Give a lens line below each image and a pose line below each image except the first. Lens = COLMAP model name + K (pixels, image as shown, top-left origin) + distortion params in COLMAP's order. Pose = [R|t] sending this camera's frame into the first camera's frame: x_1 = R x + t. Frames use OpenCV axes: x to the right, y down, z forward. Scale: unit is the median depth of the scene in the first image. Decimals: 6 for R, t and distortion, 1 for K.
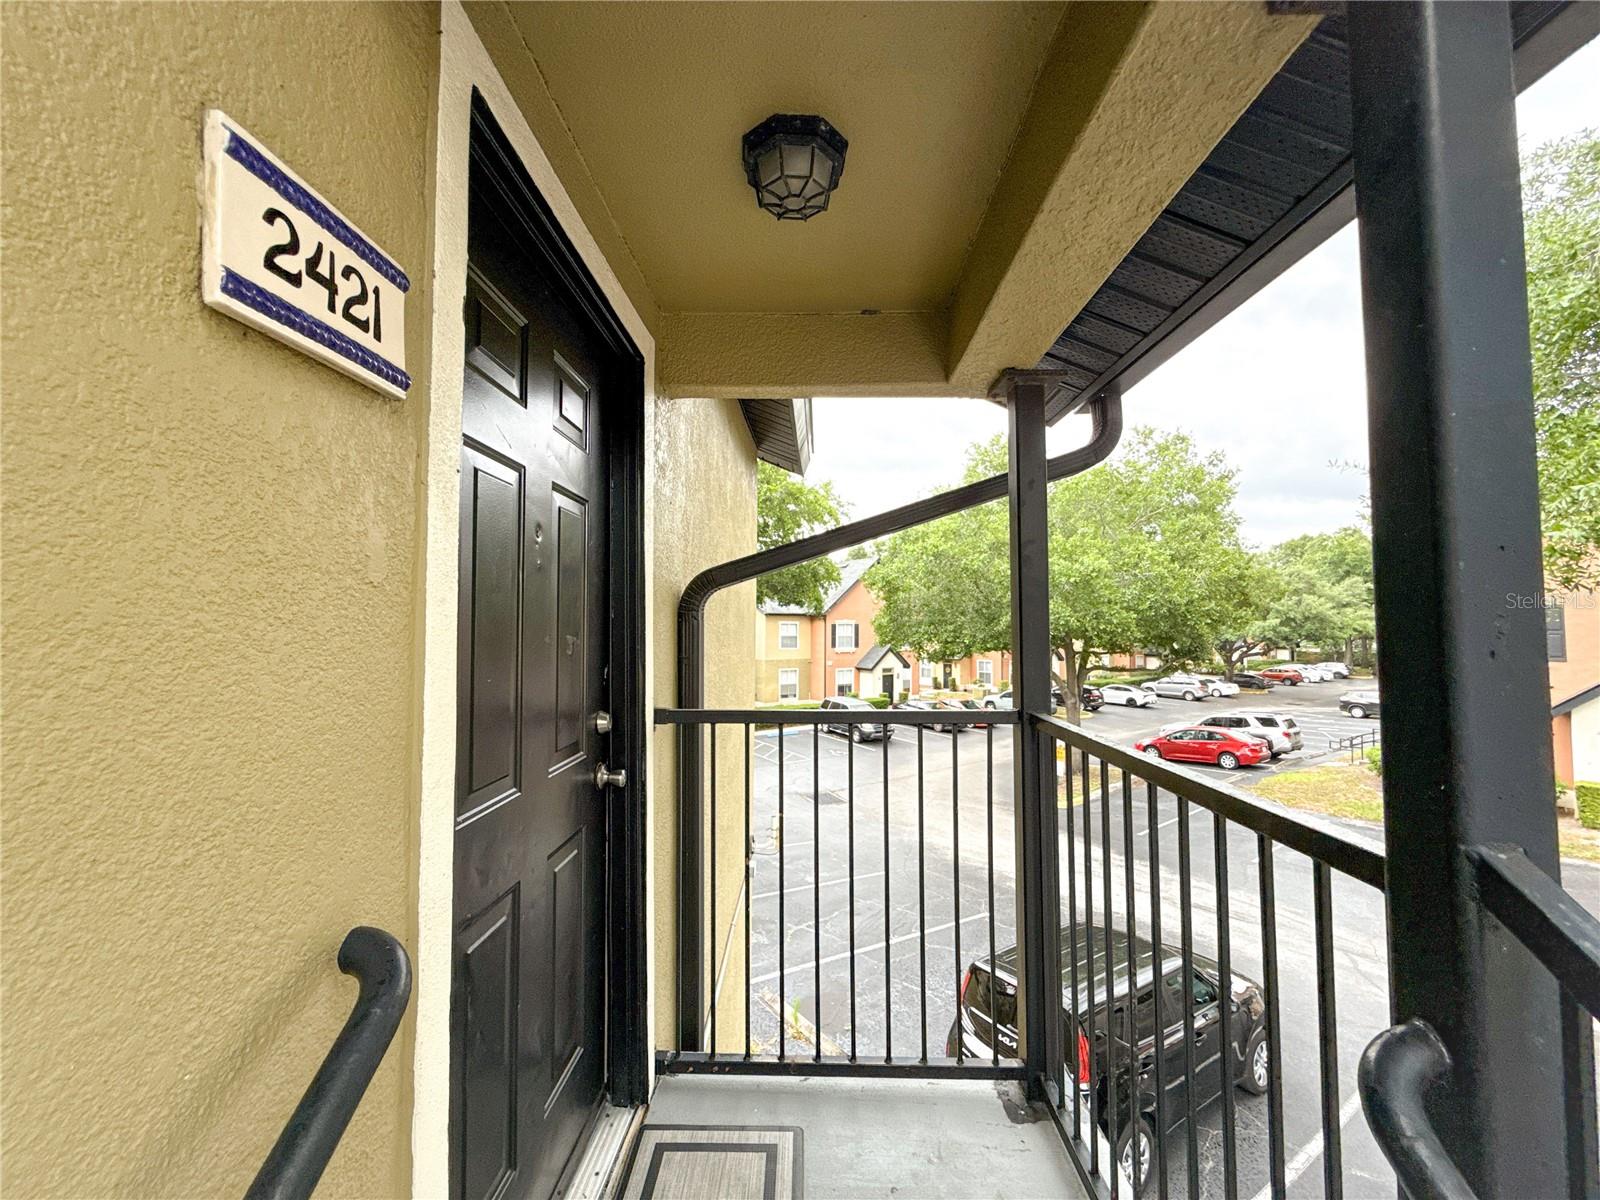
lens RADIAL K [[641.5, 0, 800.1], [0, 641.5, 597.7], [0, 0, 1]] dist [-0.001747, 0.000082]
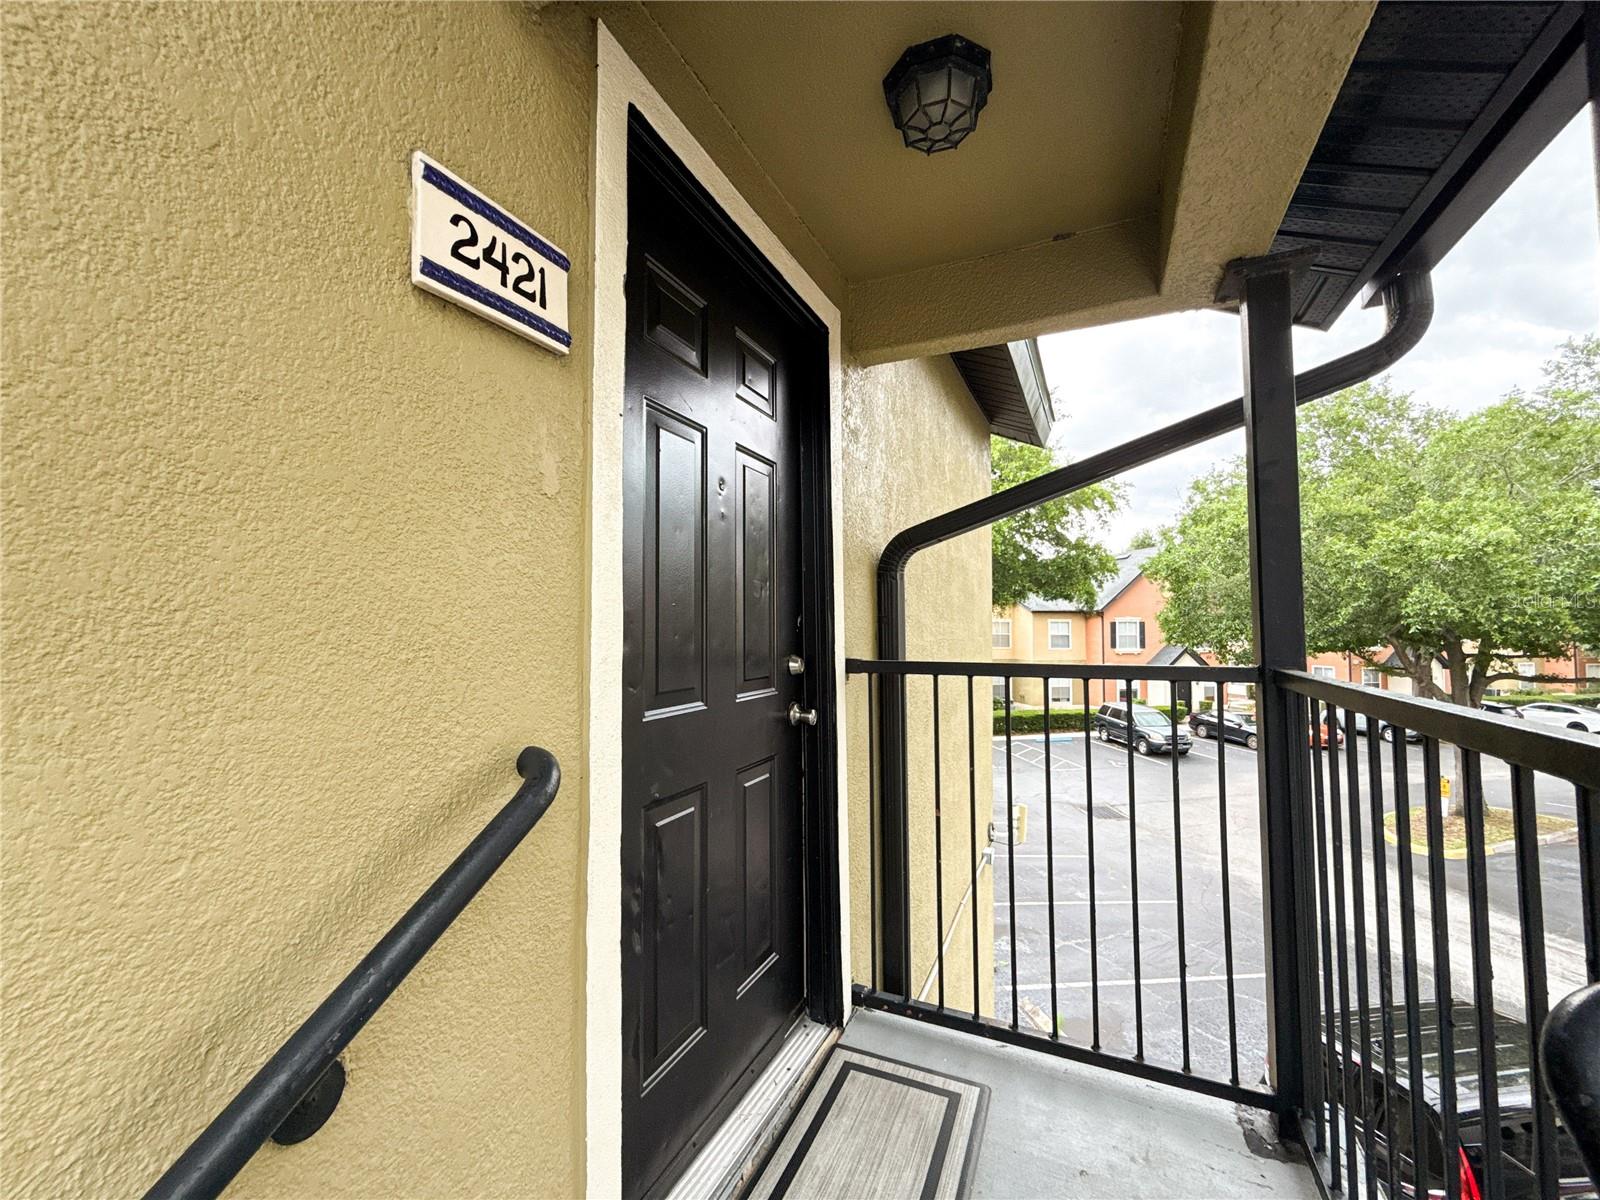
lens RADIAL K [[641.5, 0, 800.1], [0, 641.5, 597.7], [0, 0, 1]] dist [-0.001747, 0.000082]
pose [[0.918452, -0.020677, -0.394991, 0.151228], [0.020150, 0.999782, -0.005483, 0.095718], [0.395018, -0.002923, 0.918669, -0.001553]]
